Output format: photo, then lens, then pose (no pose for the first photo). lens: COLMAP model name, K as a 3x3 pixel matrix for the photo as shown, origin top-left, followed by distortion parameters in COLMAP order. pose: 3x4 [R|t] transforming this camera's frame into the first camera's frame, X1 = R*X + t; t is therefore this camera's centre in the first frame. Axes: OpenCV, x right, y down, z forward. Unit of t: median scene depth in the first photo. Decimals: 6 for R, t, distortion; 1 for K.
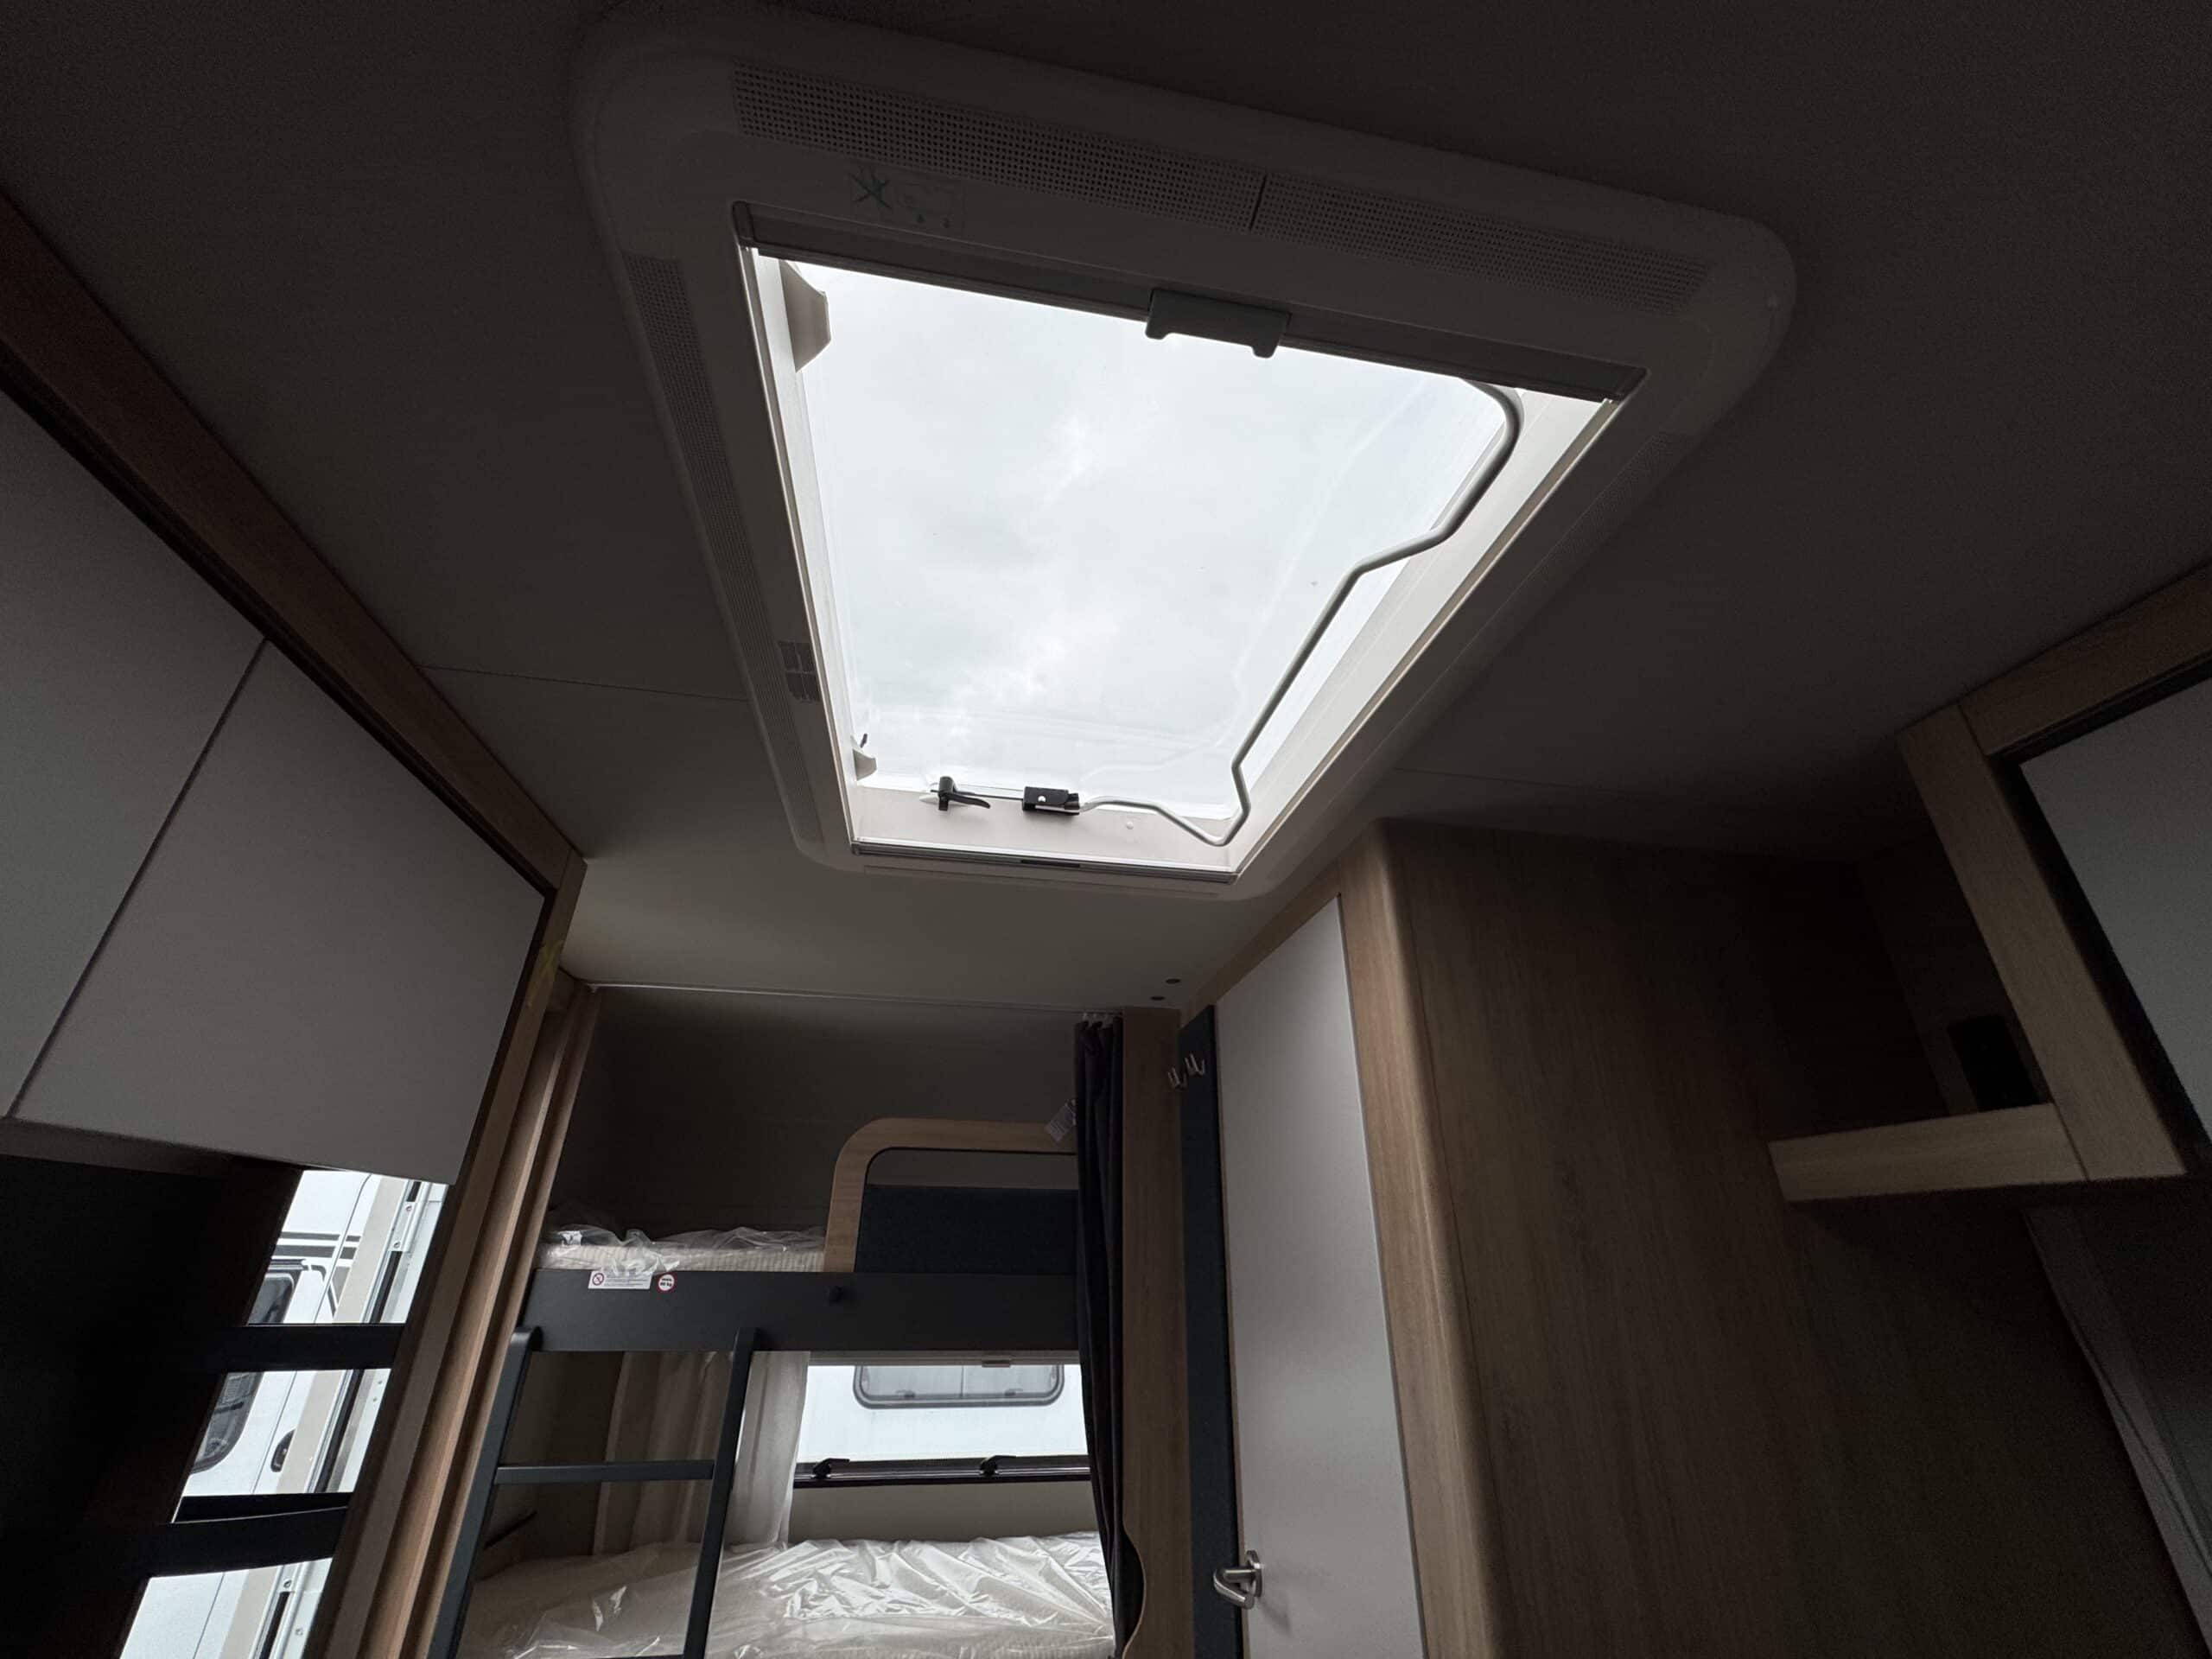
lens RADIAL K [[884.5, 0, 1103.6], [0, 884.5, 832.3], [0, 0, 1]] dist [-0.003915, 0.000545]
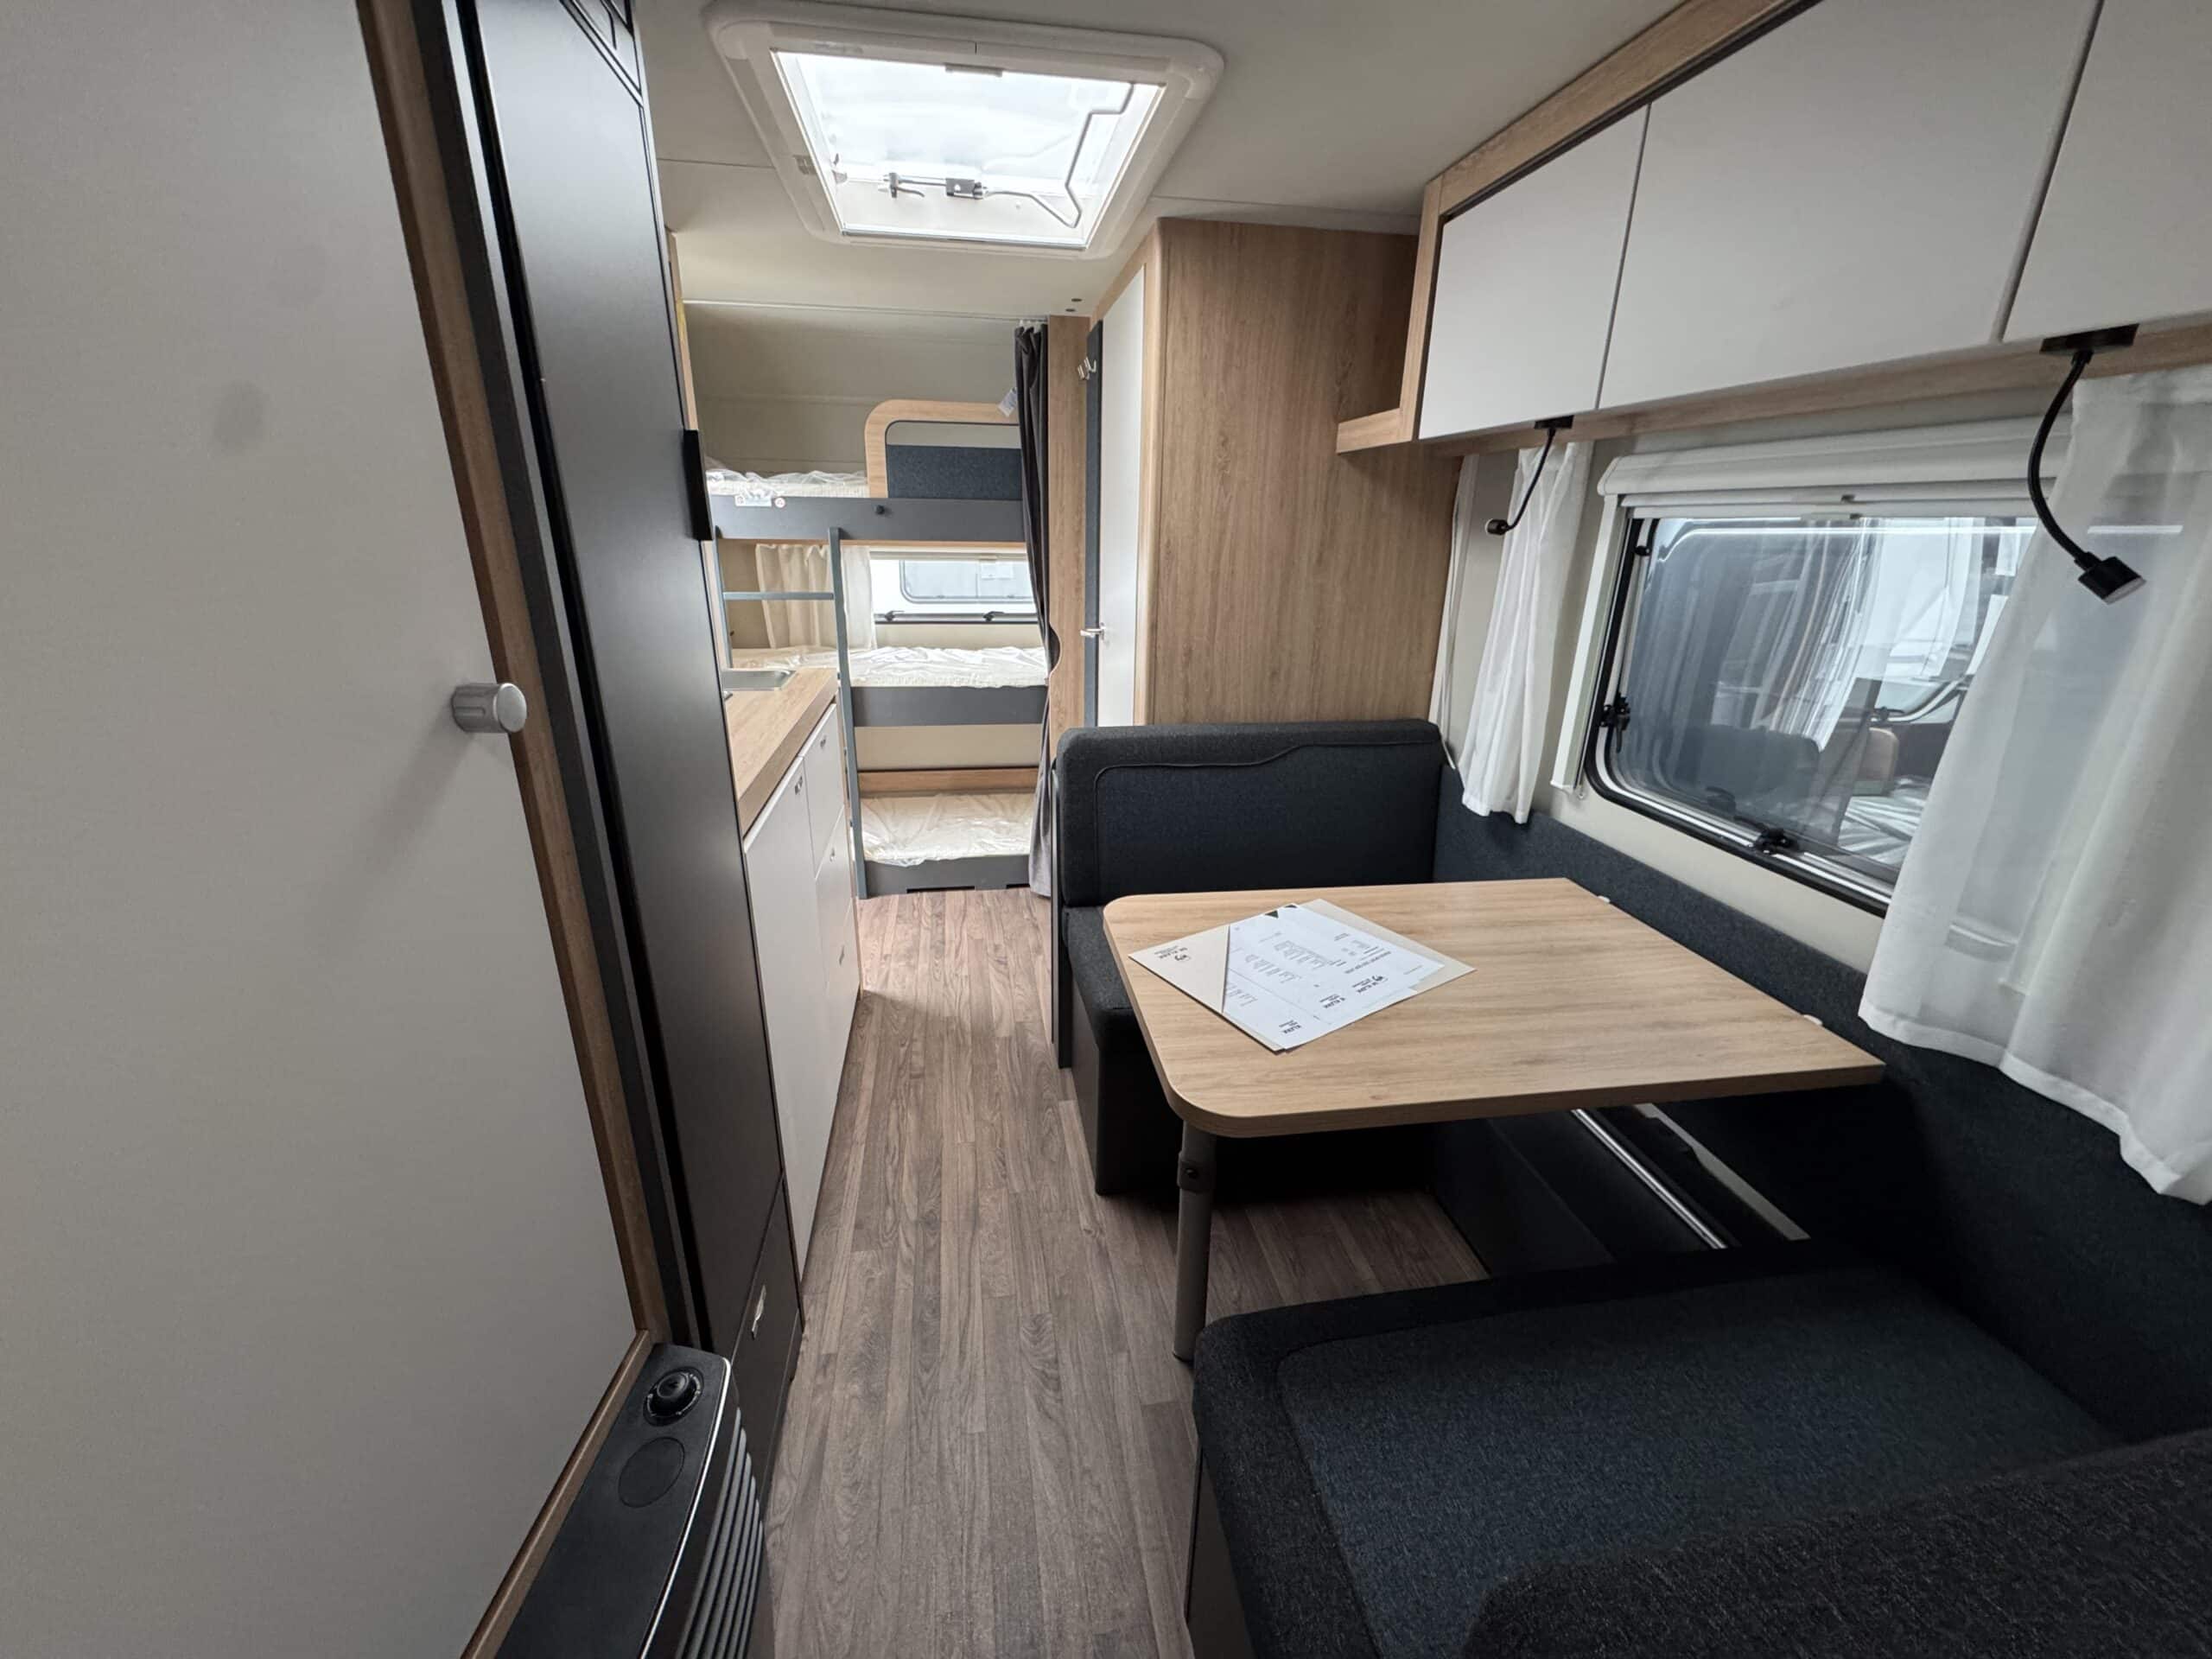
lens RADIAL K [[884.5, 0, 1106.0], [0, 884.5, 829.6], [0, 0, 1]] dist [-0.003915, 0.000545]
pose [[0.999875, 0.009276, -0.012804, 0.156355], [0.002481, 0.707727, 0.706482, -0.237590], [0.015616, -0.706425, 0.707615, -0.619607]]
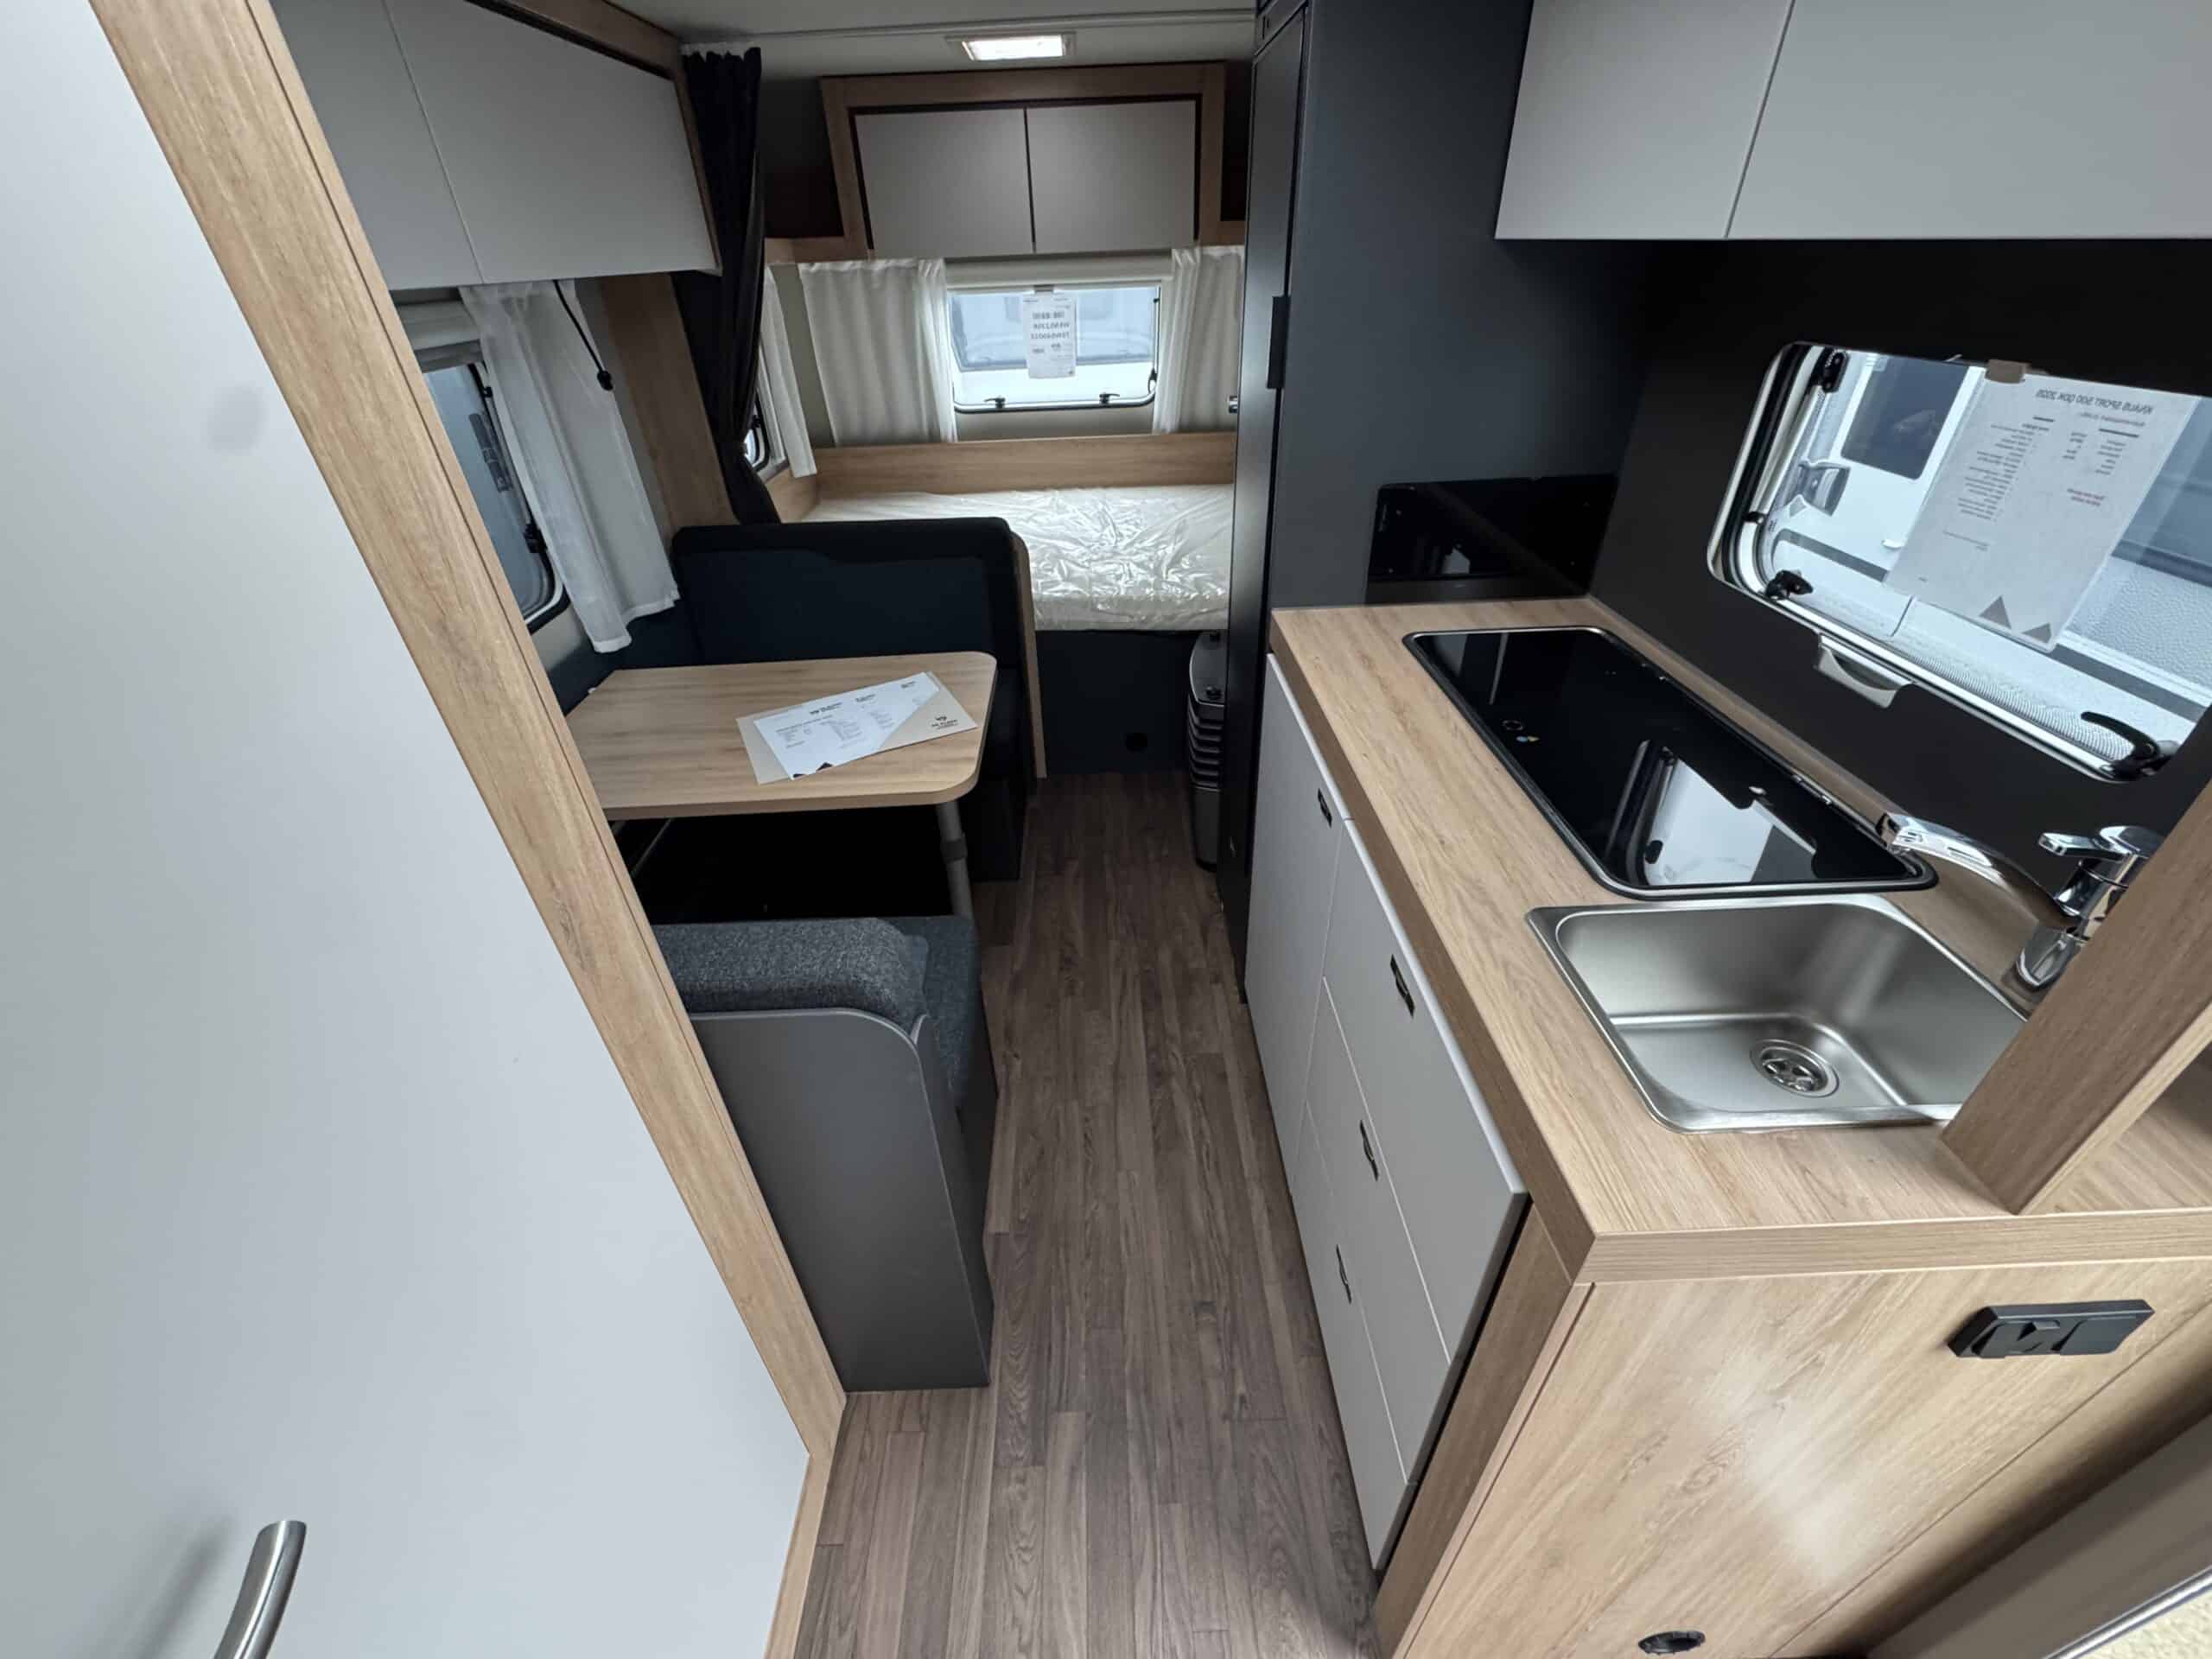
lens RADIAL K [[884.5, 0, 1105.7], [0, 884.5, 828.6], [0, 0, 1]] dist [-0.003915, 0.000545]
pose [[-0.987655, -0.066602, 0.141779, -0.131508], [-0.045709, 0.988254, 0.145826, 0.351732], [-0.149826, 0.137545, -0.979098, 0.845990]]
